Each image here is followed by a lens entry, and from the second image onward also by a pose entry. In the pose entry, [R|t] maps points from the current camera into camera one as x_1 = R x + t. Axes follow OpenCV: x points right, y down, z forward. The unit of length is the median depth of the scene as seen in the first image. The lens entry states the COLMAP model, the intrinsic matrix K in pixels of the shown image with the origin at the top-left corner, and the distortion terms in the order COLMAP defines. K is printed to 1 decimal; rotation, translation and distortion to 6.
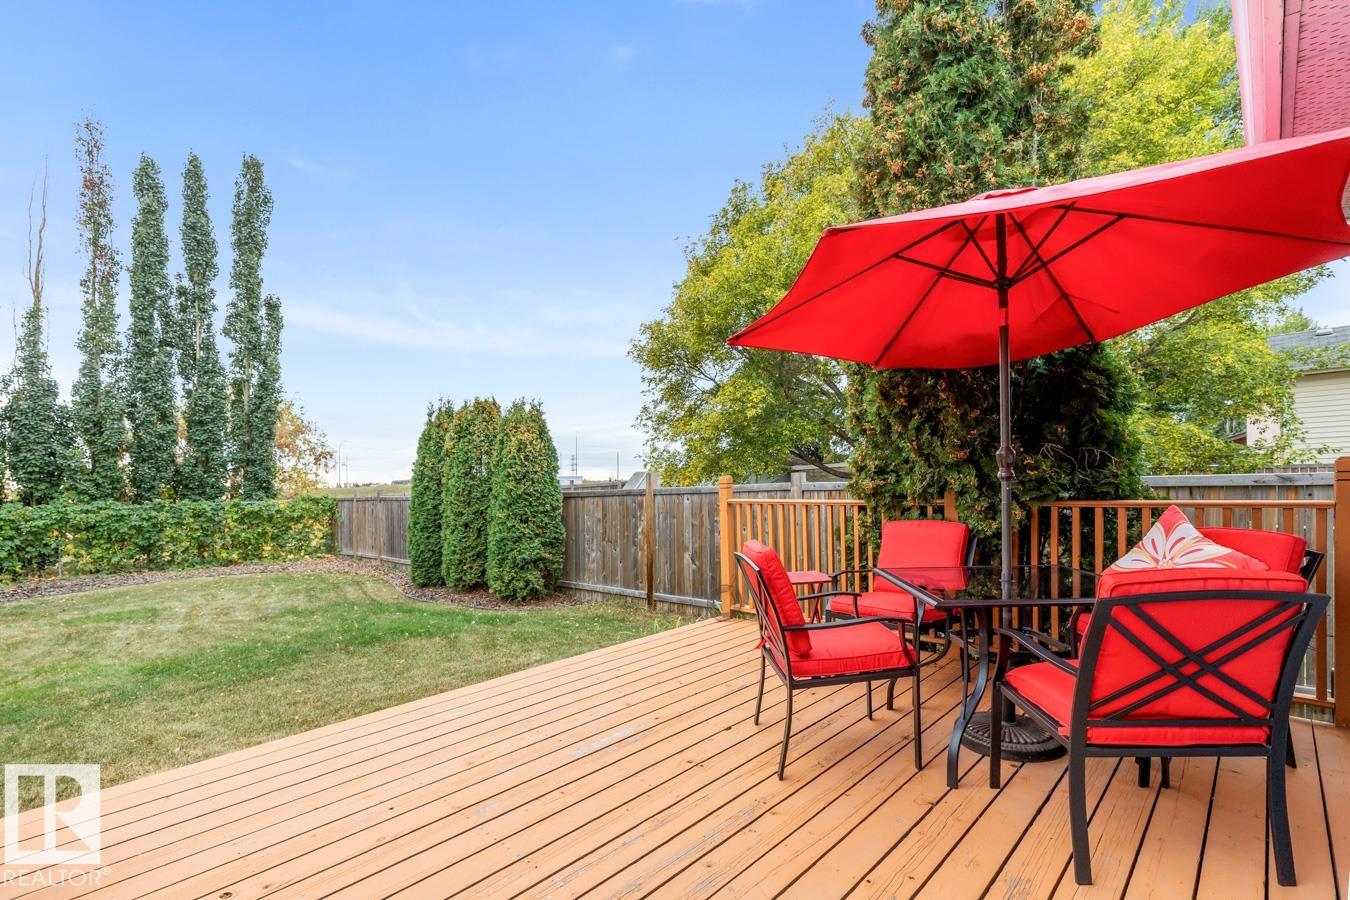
lens RADIAL K [[637.3, 0, 671.7], [0, 637.3, 455.7], [0, 0, 1]] dist [0.005196, 0.000241]
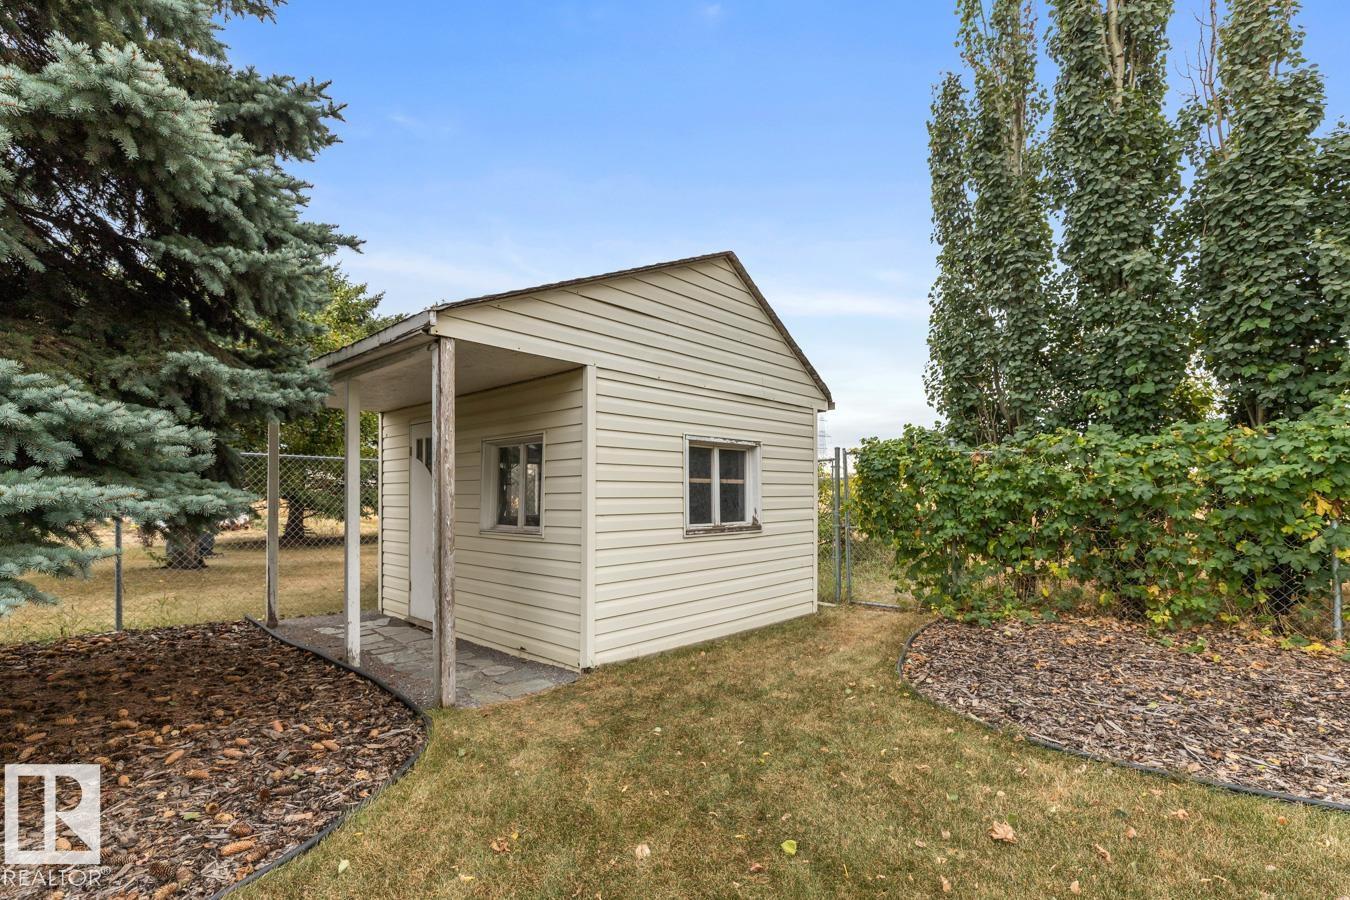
lens RADIAL K [[637.3, 0, 686.4], [0, 637.3, 487.2], [0, 0, 1]] dist [0.005196, 0.000241]
pose [[0.031703, 0.003273, -0.999492, -0.655641], [0.020485, 0.999782, 0.003924, 0.104109], [0.999287, -0.020599, 0.031629, 0.676313]]
